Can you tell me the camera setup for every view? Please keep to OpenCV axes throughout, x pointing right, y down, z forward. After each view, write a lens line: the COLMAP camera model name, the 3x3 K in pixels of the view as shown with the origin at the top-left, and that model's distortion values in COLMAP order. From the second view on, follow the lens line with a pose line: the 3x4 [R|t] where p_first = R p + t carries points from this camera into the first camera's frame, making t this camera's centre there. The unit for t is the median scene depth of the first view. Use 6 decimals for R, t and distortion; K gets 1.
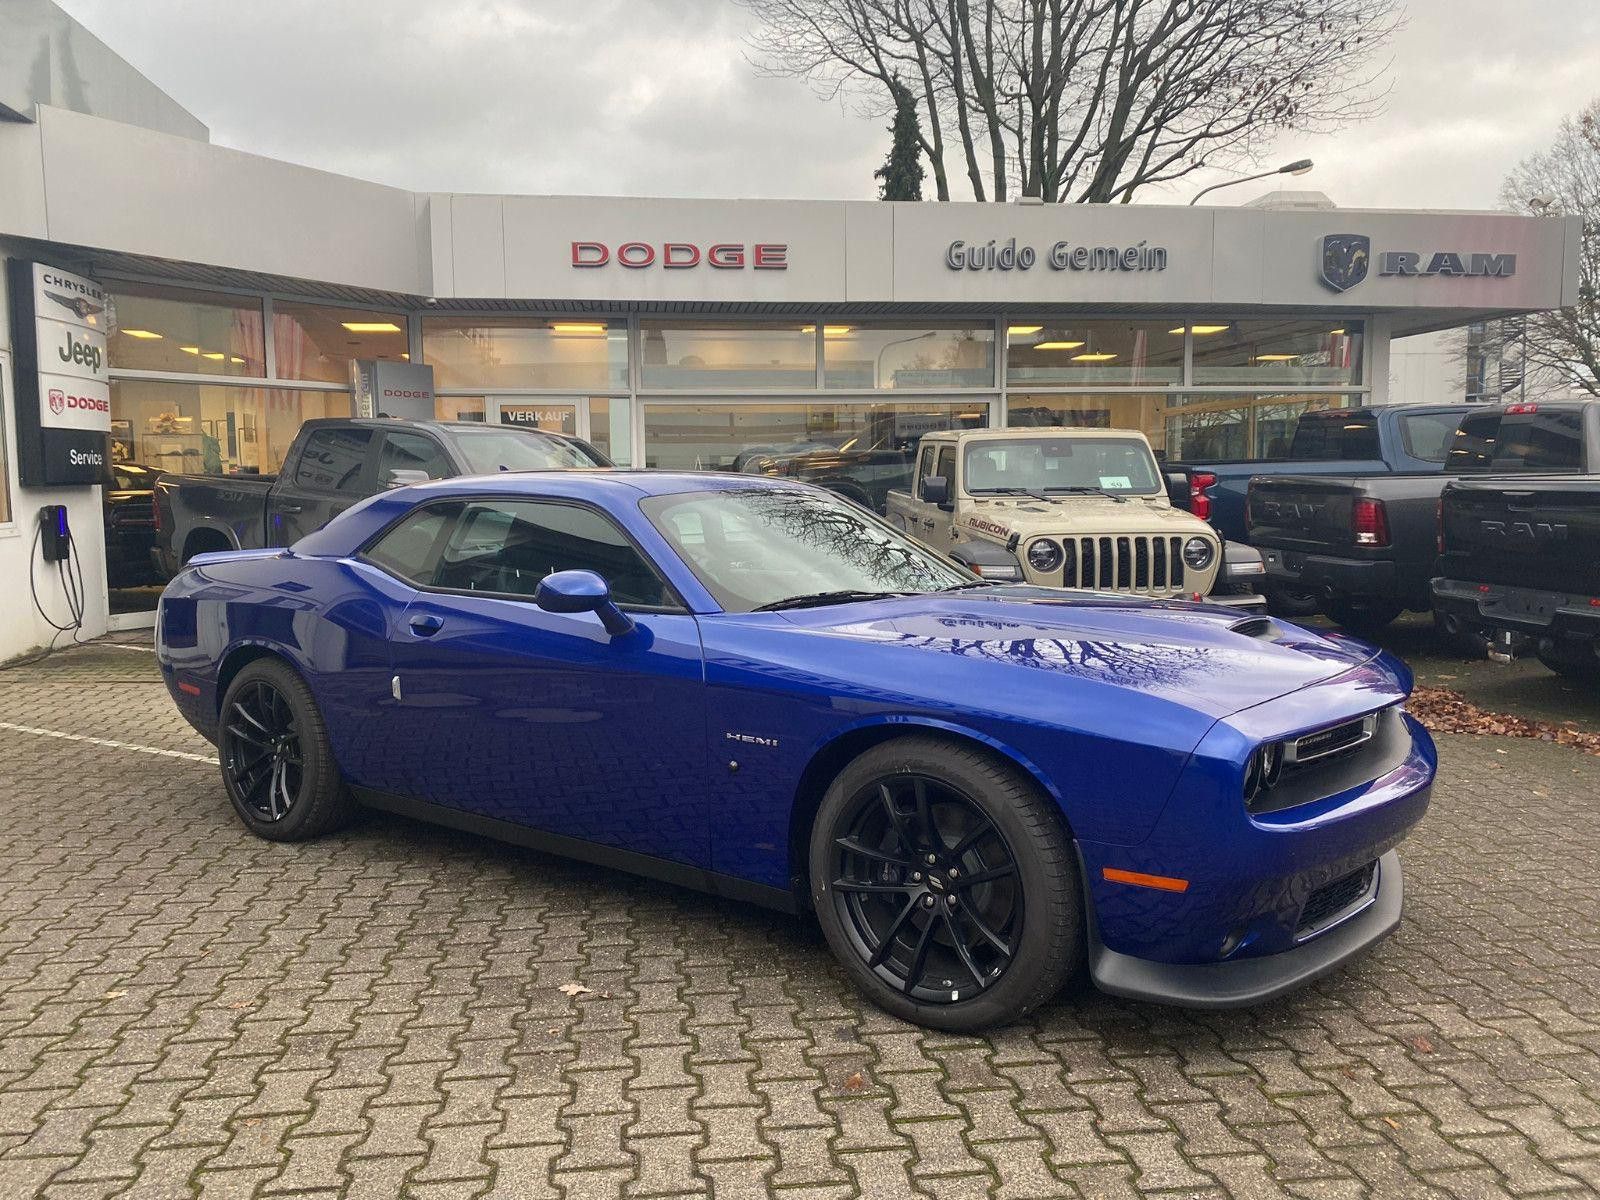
lens RADIAL K [[1222.9, 0, 783.7], [0, 1222.9, 589.7], [0, 0, 1]] dist [0.011478, -0.004204]
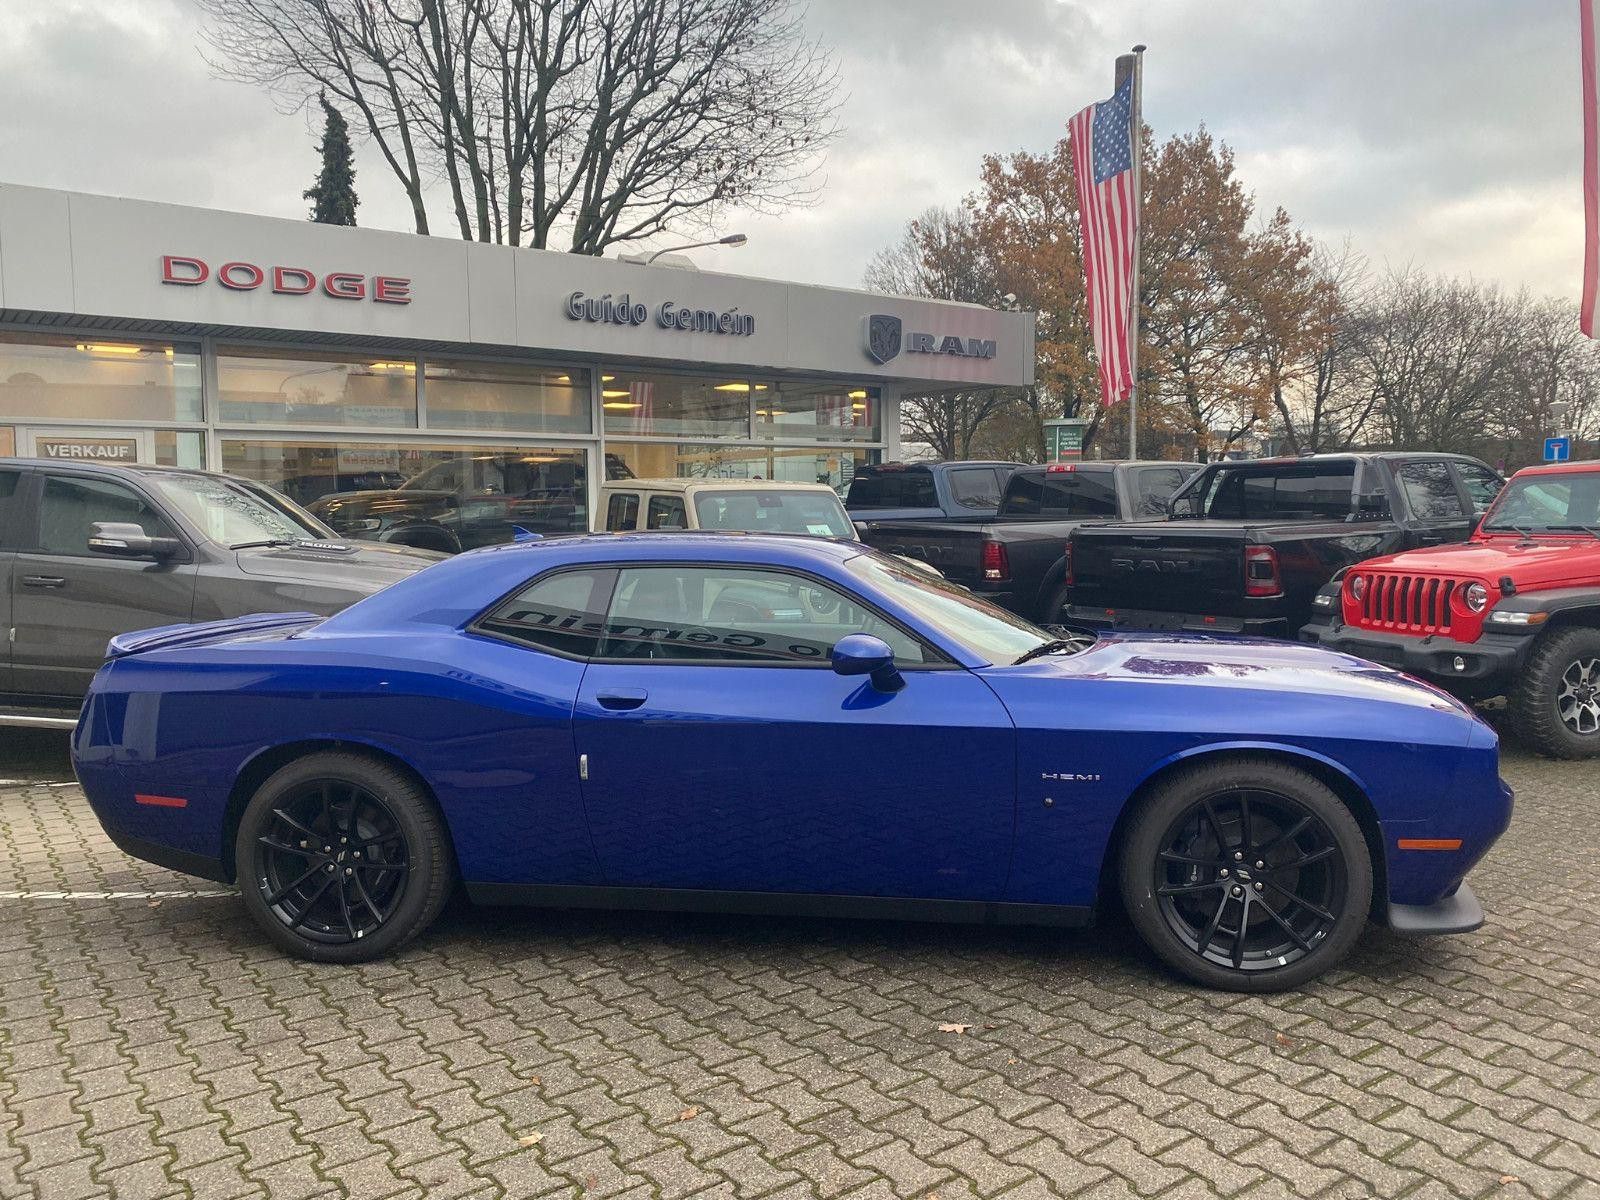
lens RADIAL K [[1222.9, 0, 785.1], [0, 1222.9, 591.3], [0, 0, 1]] dist [0.011478, -0.004204]
pose [[0.875027, -0.031556, 0.483045, -0.556718], [0.044927, 0.998860, -0.016131, -0.029576], [-0.481985, 0.035817, 0.875447, 0.085691]]
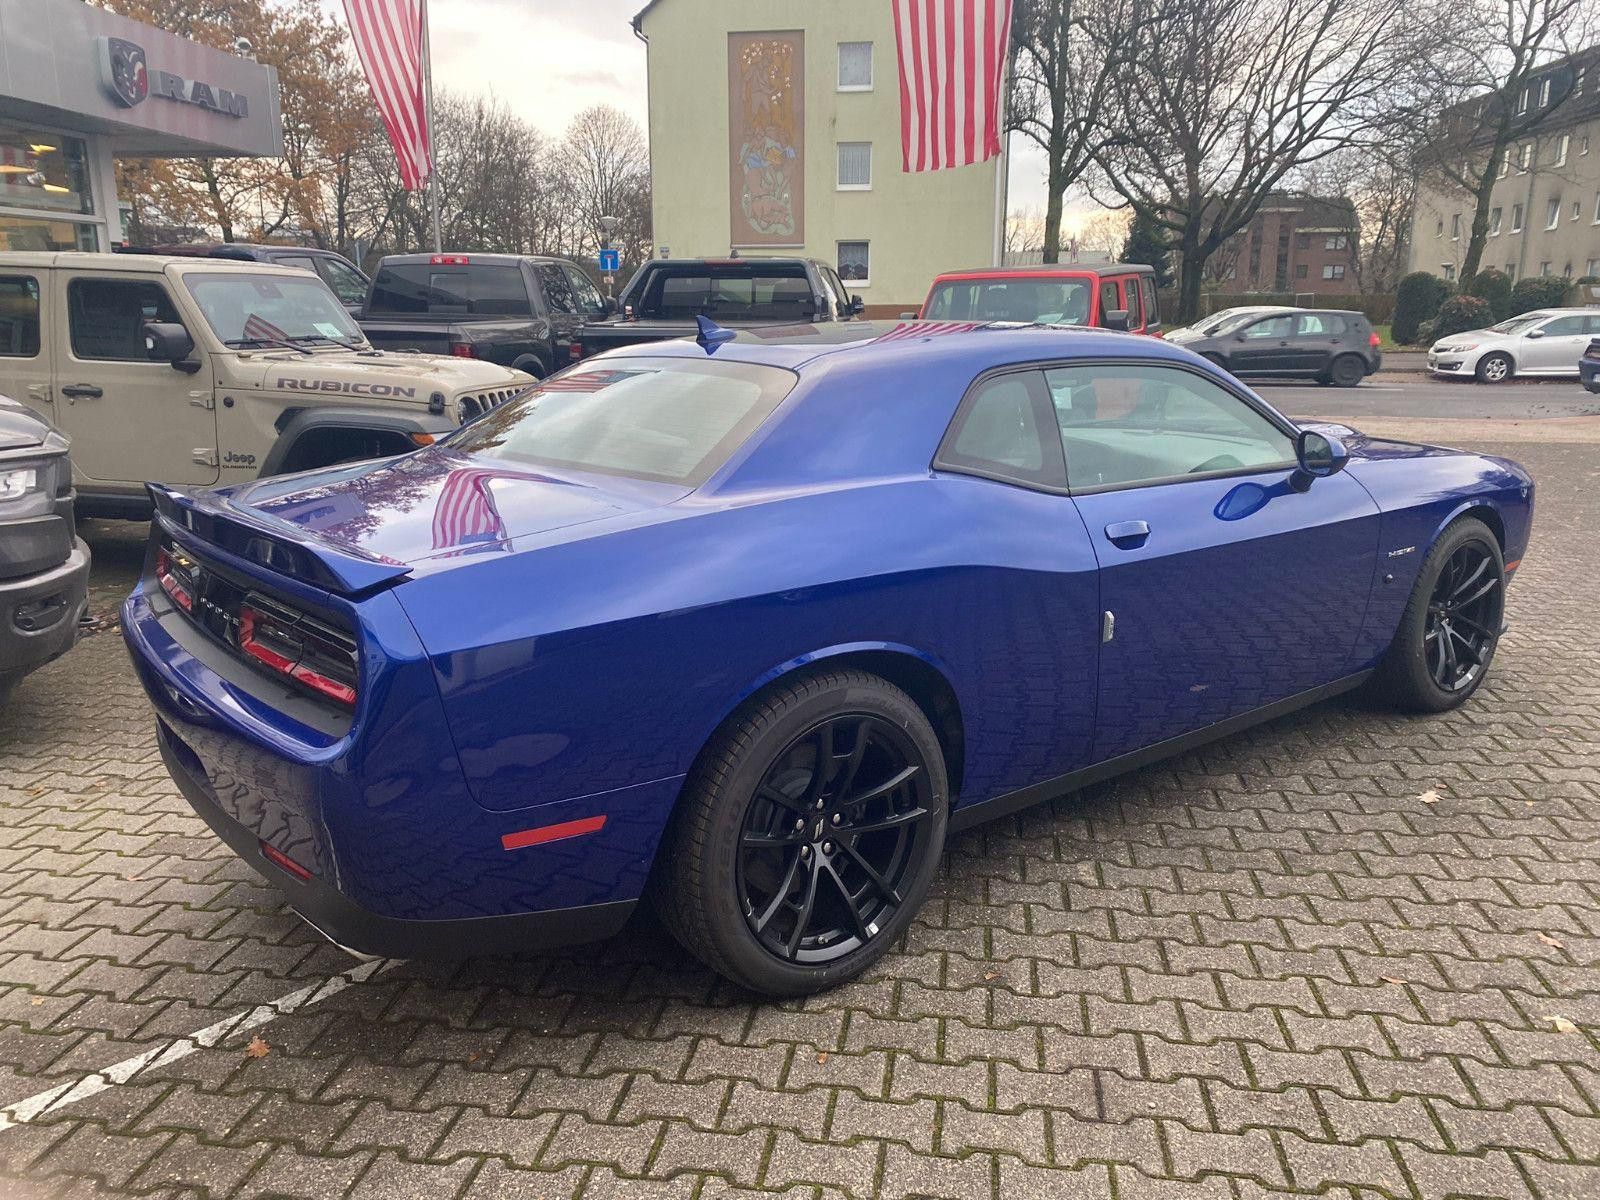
lens RADIAL K [[1222.9, 0, 790.0], [0, 1222.9, 590.9], [0, 0, 1]] dist [0.011478, -0.004204]
pose [[0.259865, -0.208840, 0.942791, -0.933180], [0.086492, 0.977443, 0.192676, -0.087775], [-0.961764, 0.031474, 0.272066, 0.868750]]
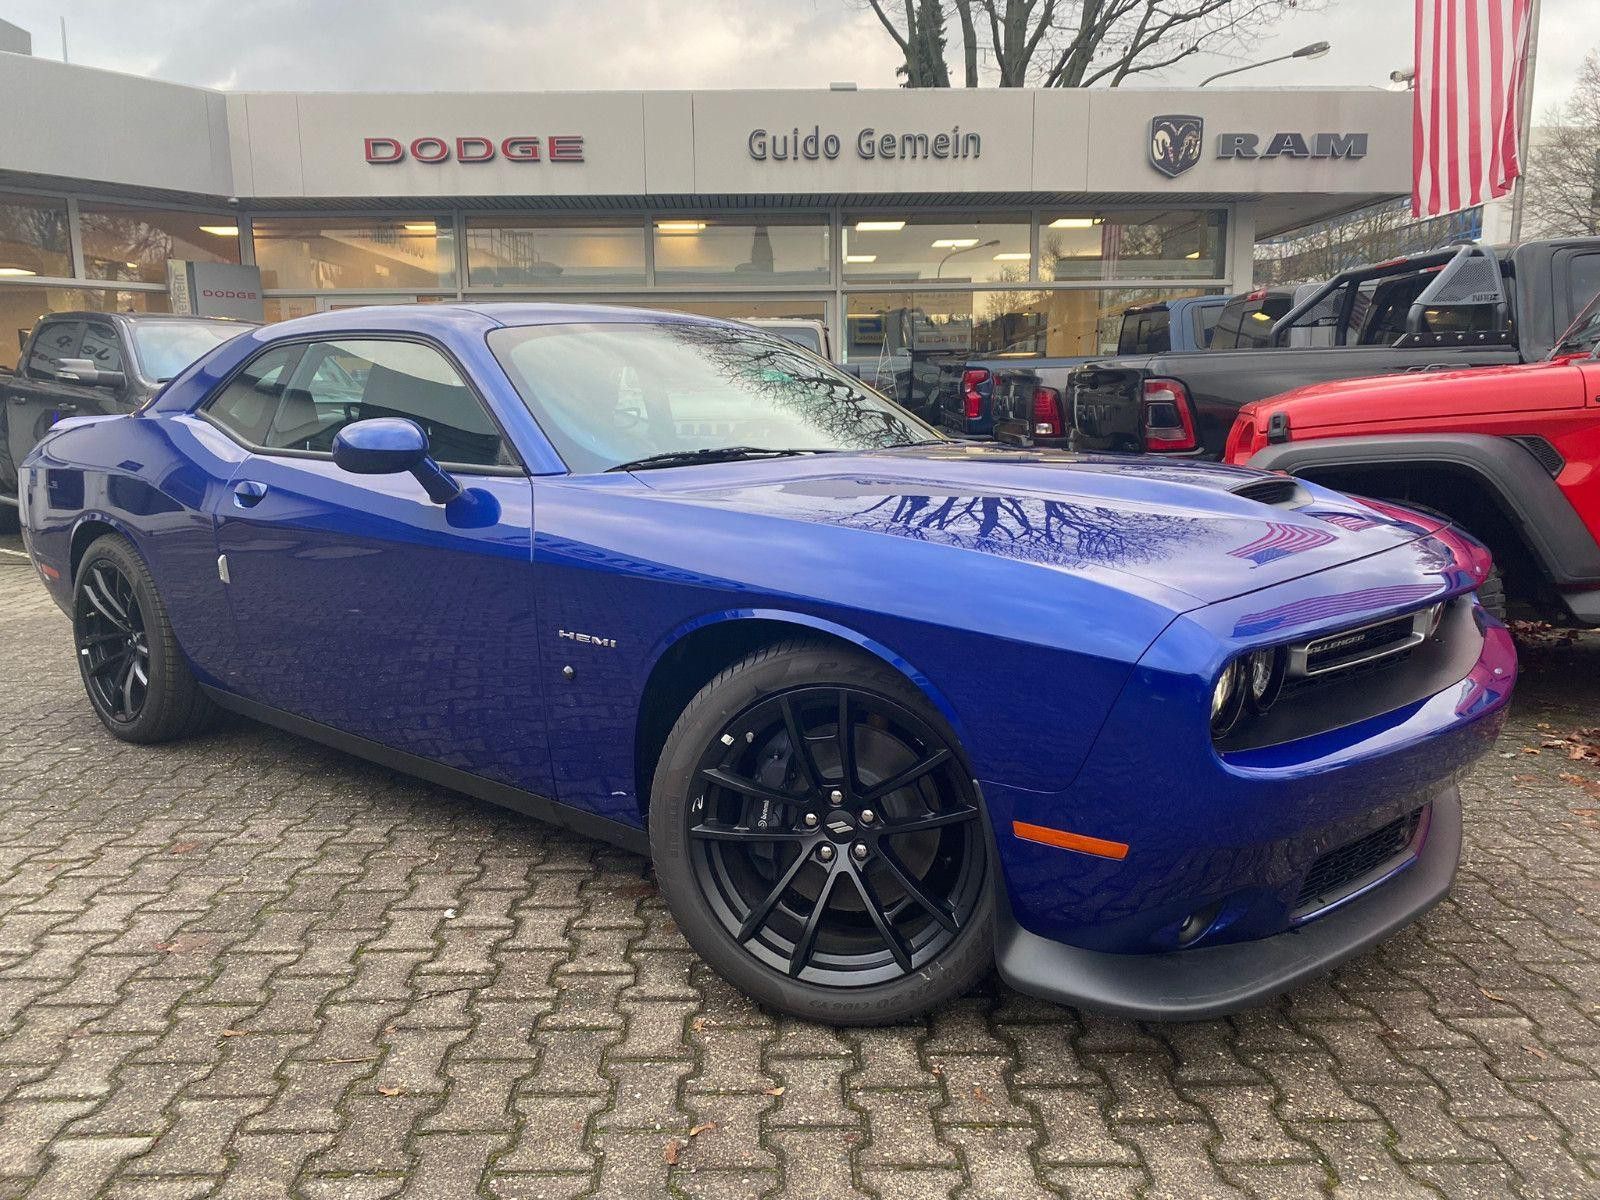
lens RADIAL K [[1222.9, 0, 792.8], [0, 1222.9, 607.3], [0, 0, 1]] dist [0.011478, -0.004204]
pose [[0.996014, 0.013190, -0.088222, 0.701547], [-0.006179, 0.996833, 0.079283, 0.046591], [0.088988, -0.078422, 0.992941, 0.005257]]
